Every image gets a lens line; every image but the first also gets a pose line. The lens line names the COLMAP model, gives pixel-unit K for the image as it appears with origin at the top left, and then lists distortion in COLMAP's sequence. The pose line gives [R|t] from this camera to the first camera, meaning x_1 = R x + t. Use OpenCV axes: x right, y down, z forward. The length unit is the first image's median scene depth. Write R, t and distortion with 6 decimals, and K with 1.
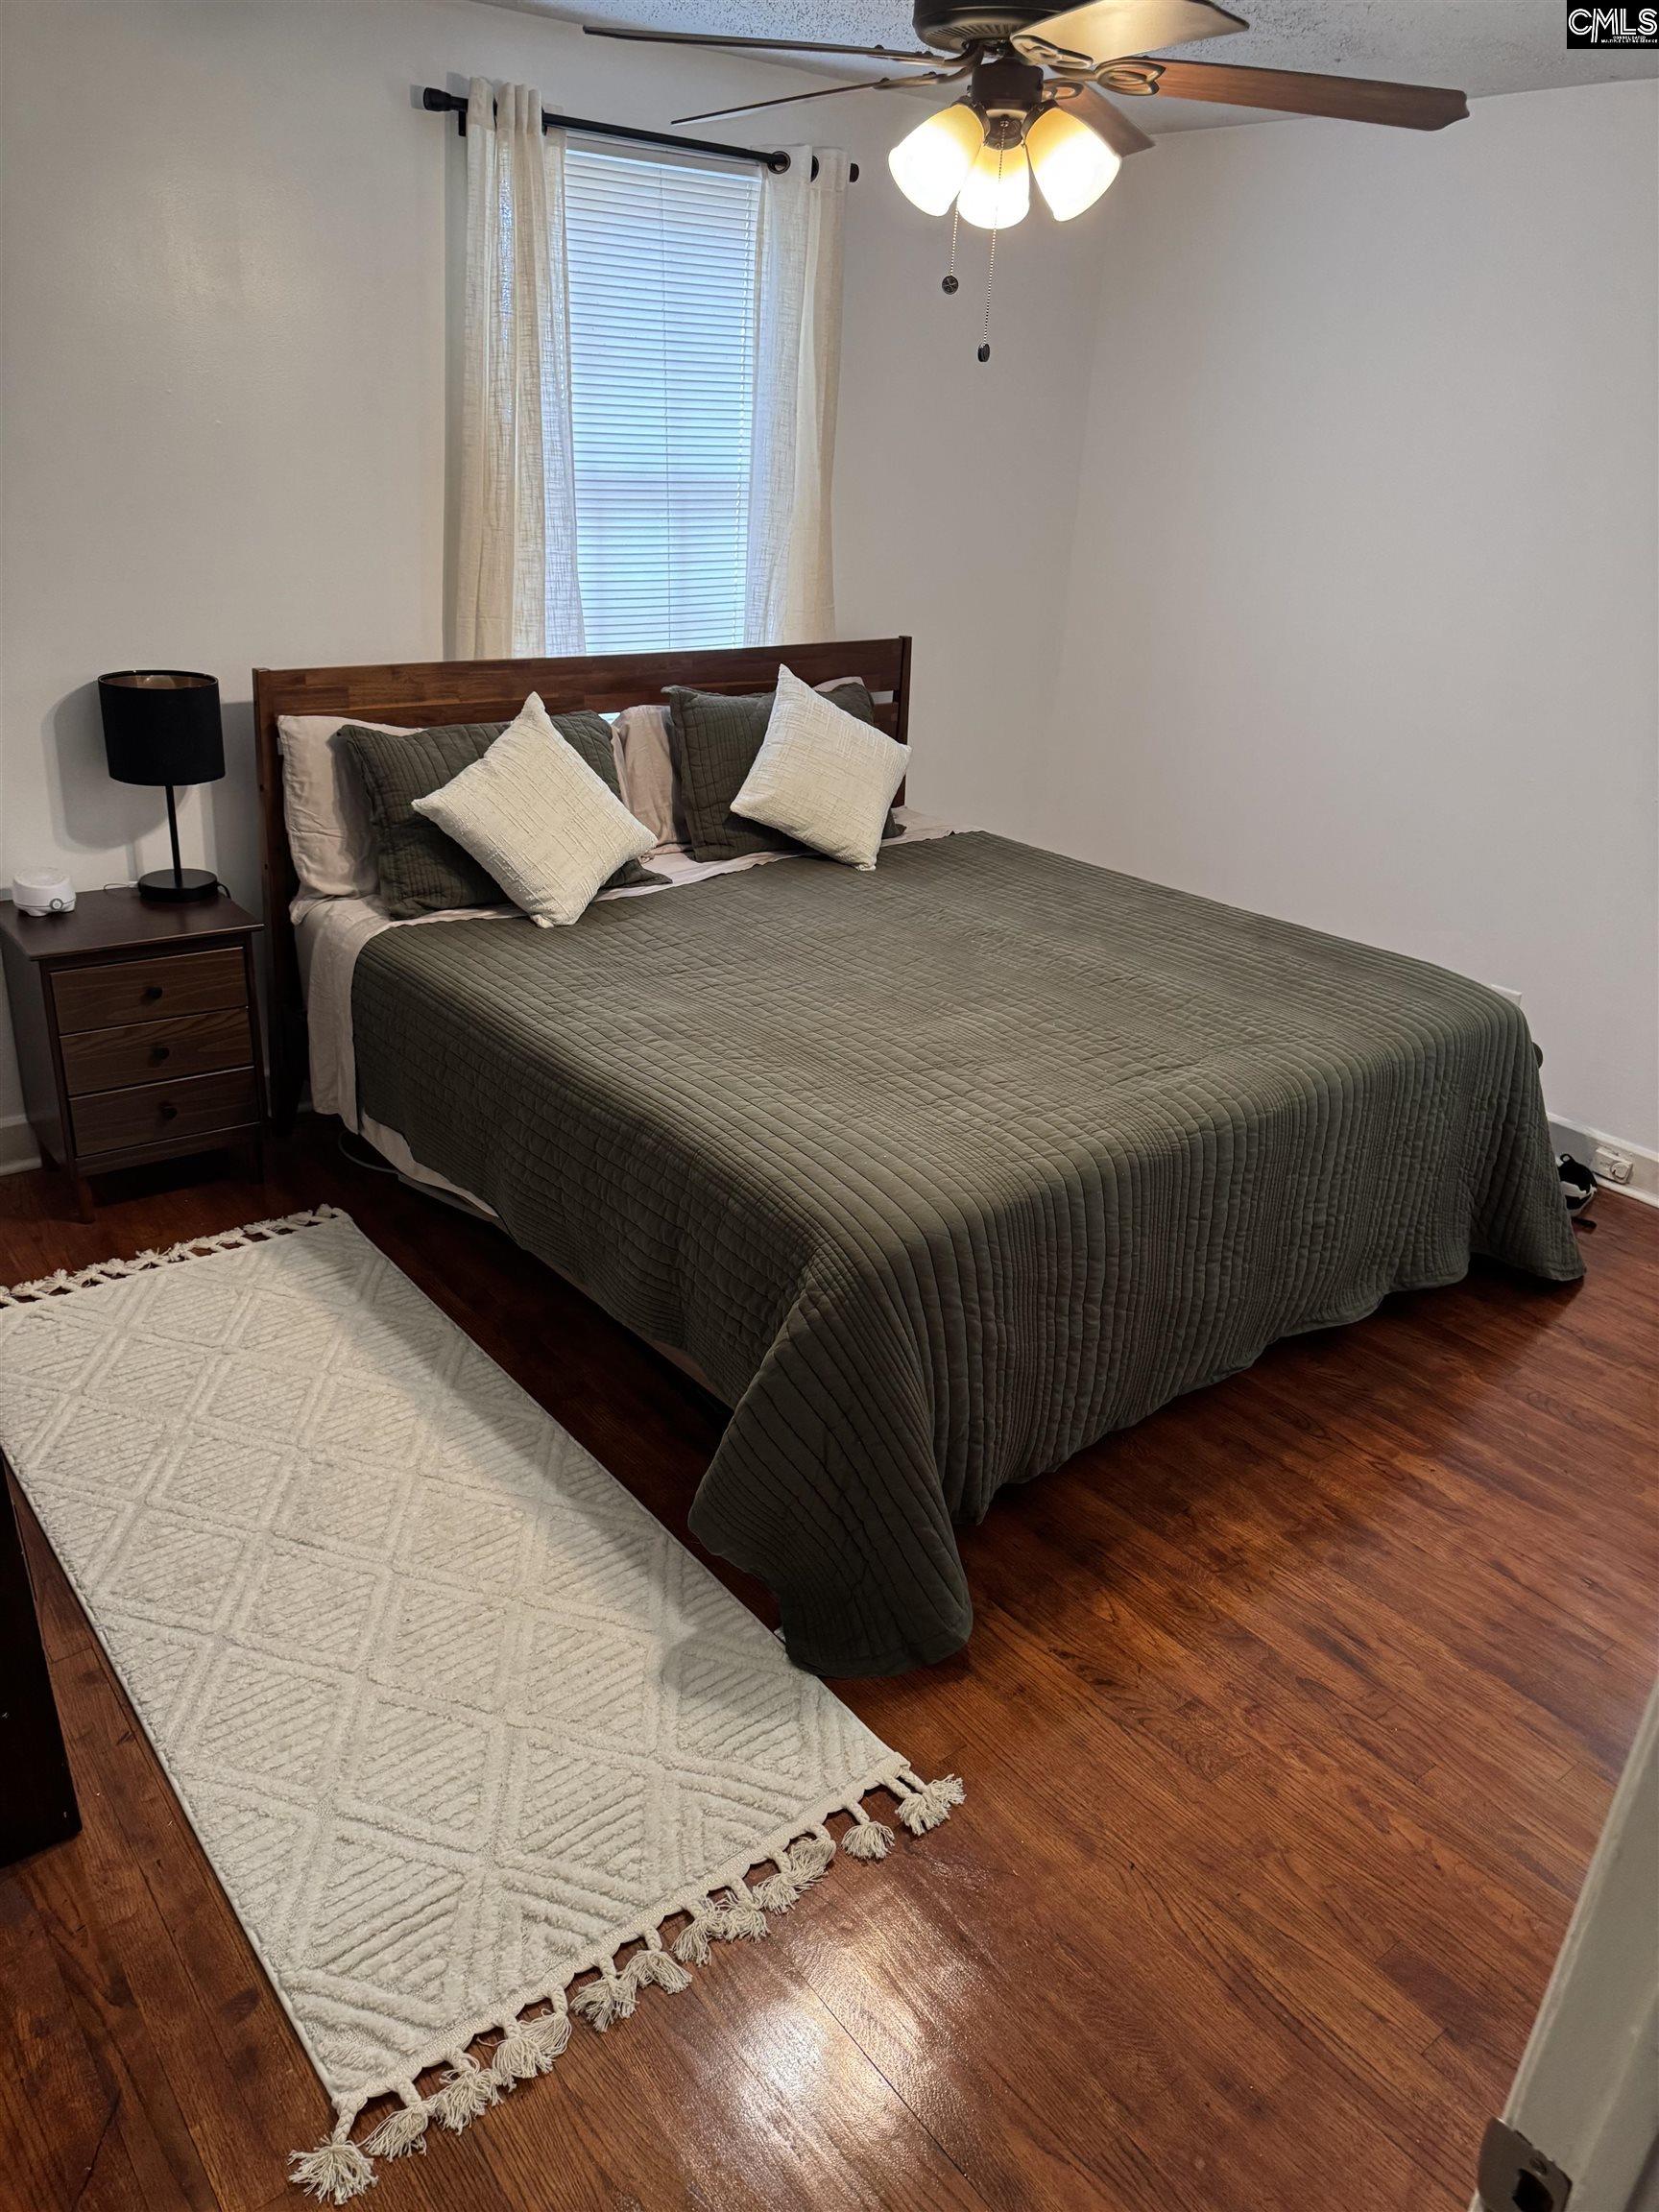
lens RADIAL K [[1558.5, 0, 837.2], [0, 1558.5, 1108.3], [0, 0, 1]] dist [-0.008245, -0.005255]
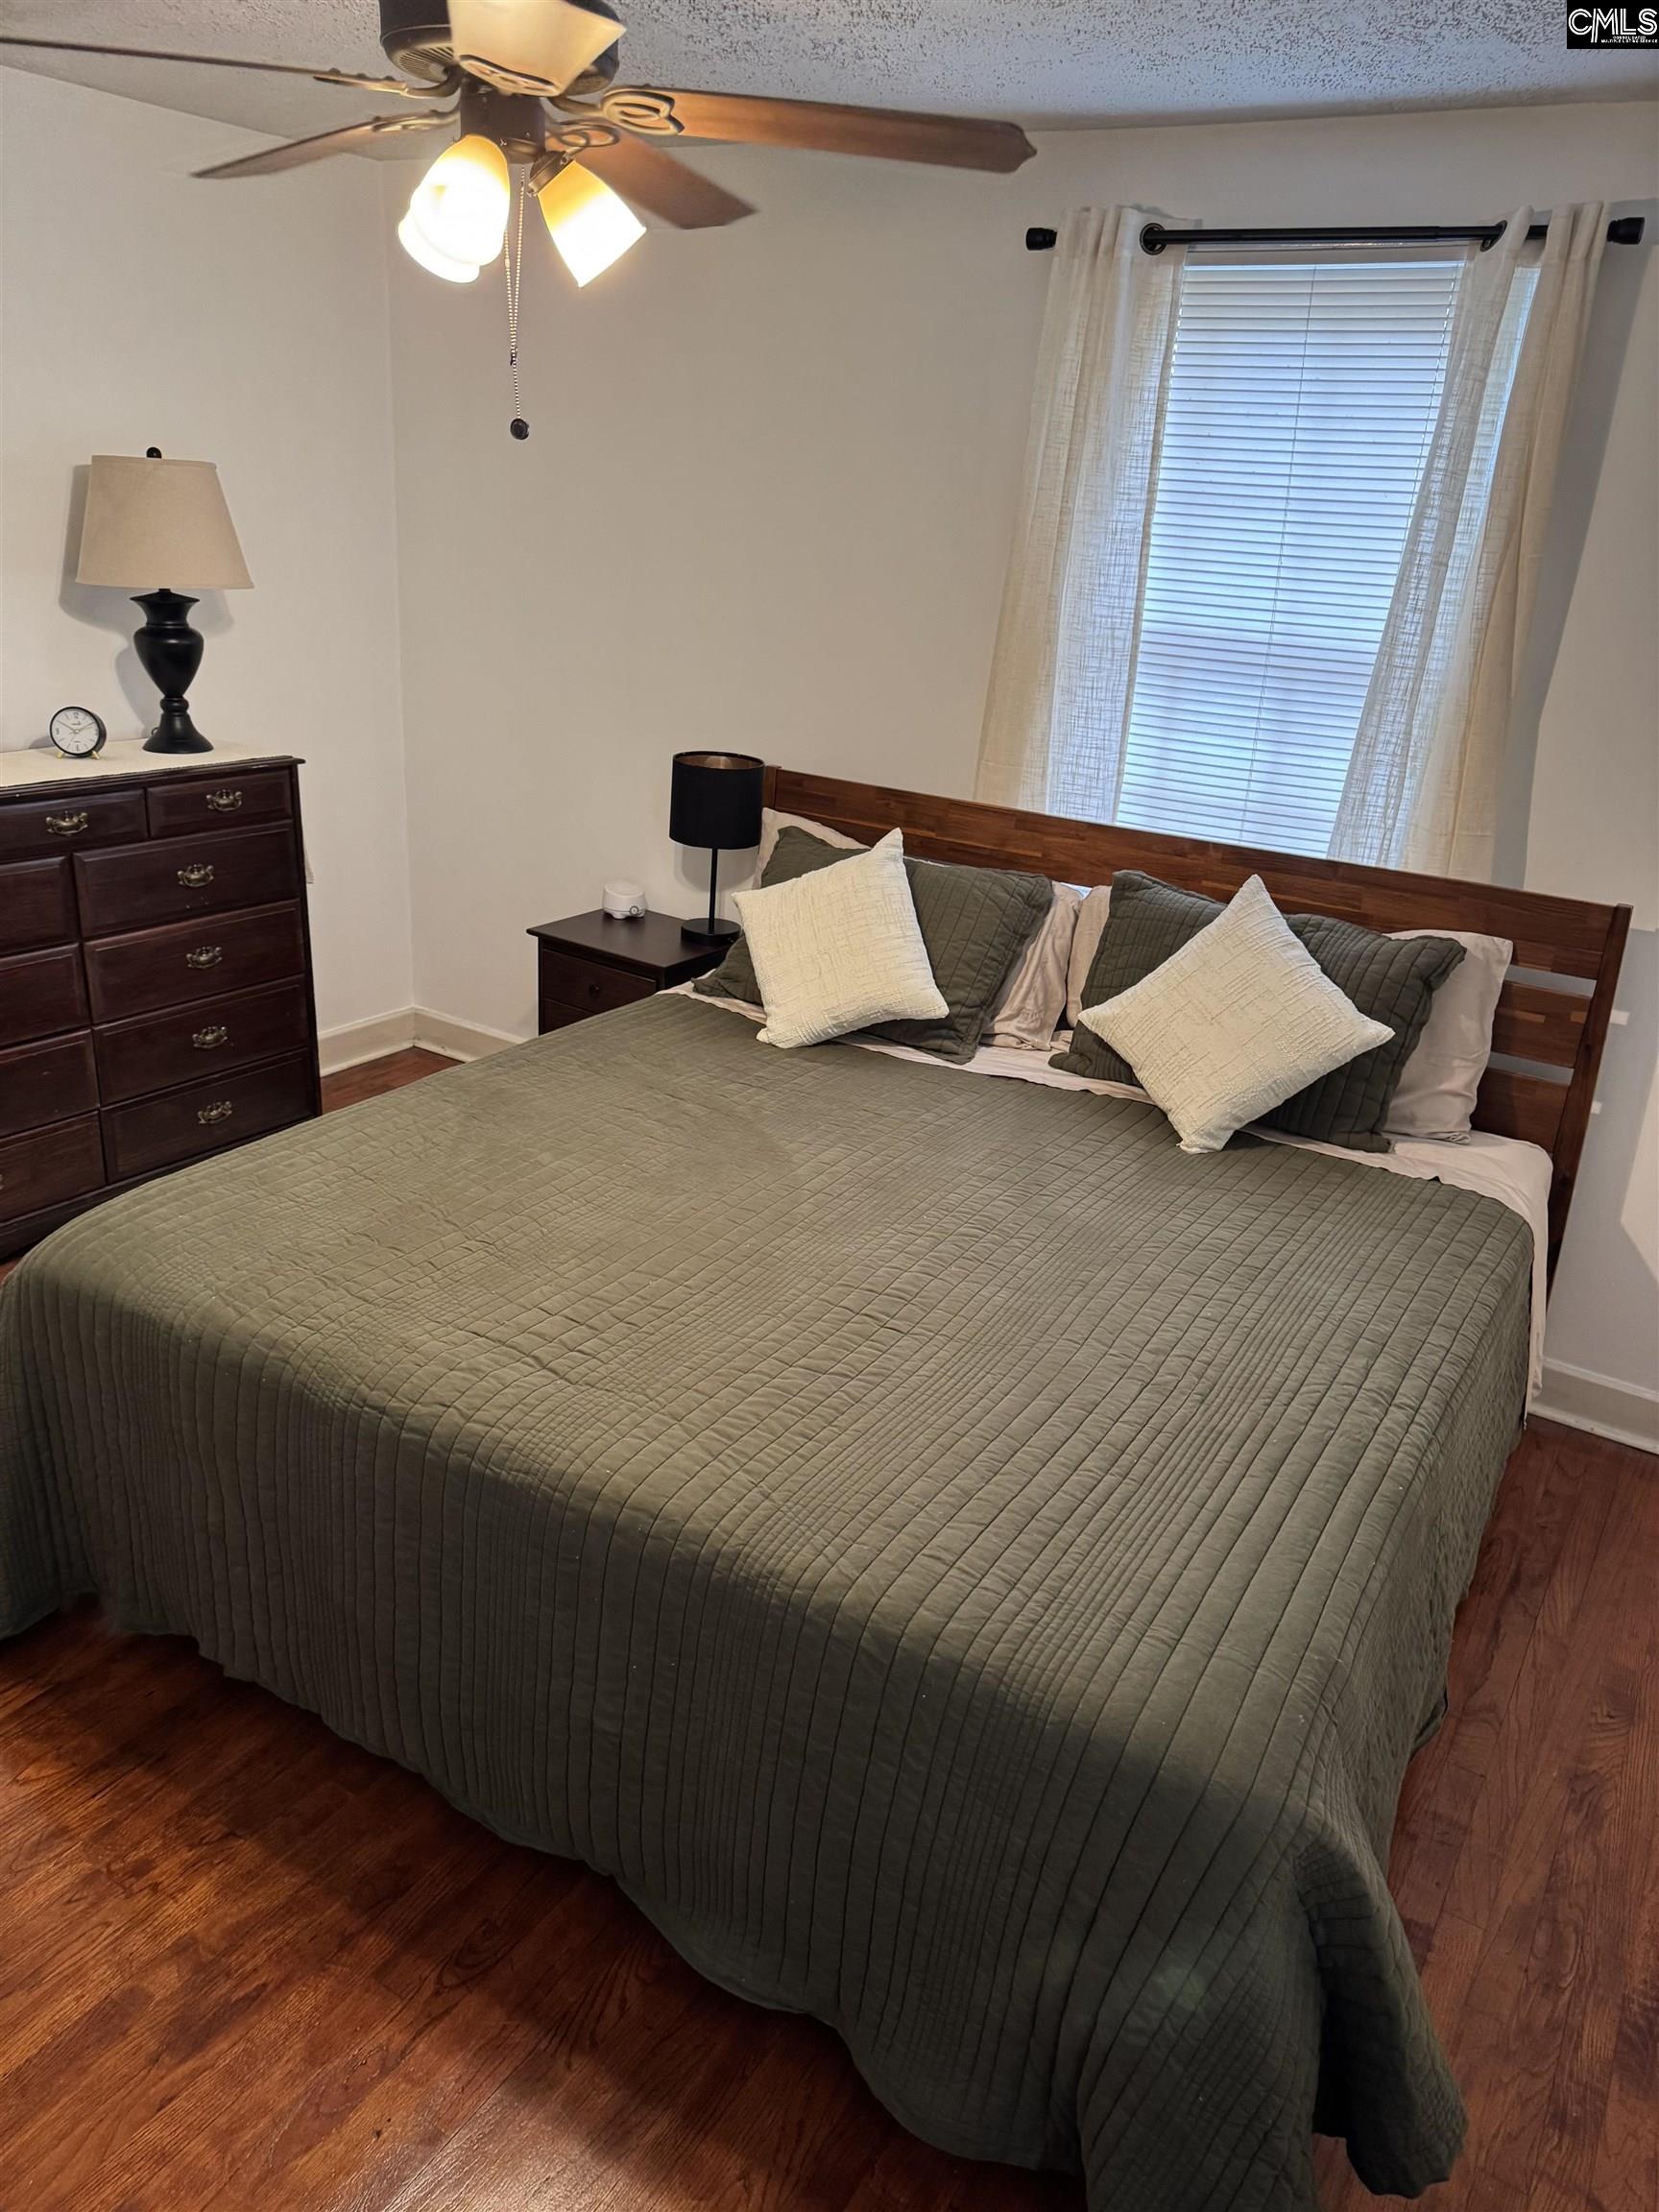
lens RADIAL K [[1558.5, 0, 832.6], [0, 1558.5, 1107.5], [0, 0, 1]] dist [-0.008245, -0.005255]
pose [[0.344083, 0.302954, -0.888721, 0.655922], [-0.429266, 0.892563, 0.138066, -0.216012], [0.835067, 0.333991, 0.437164, 0.577405]]
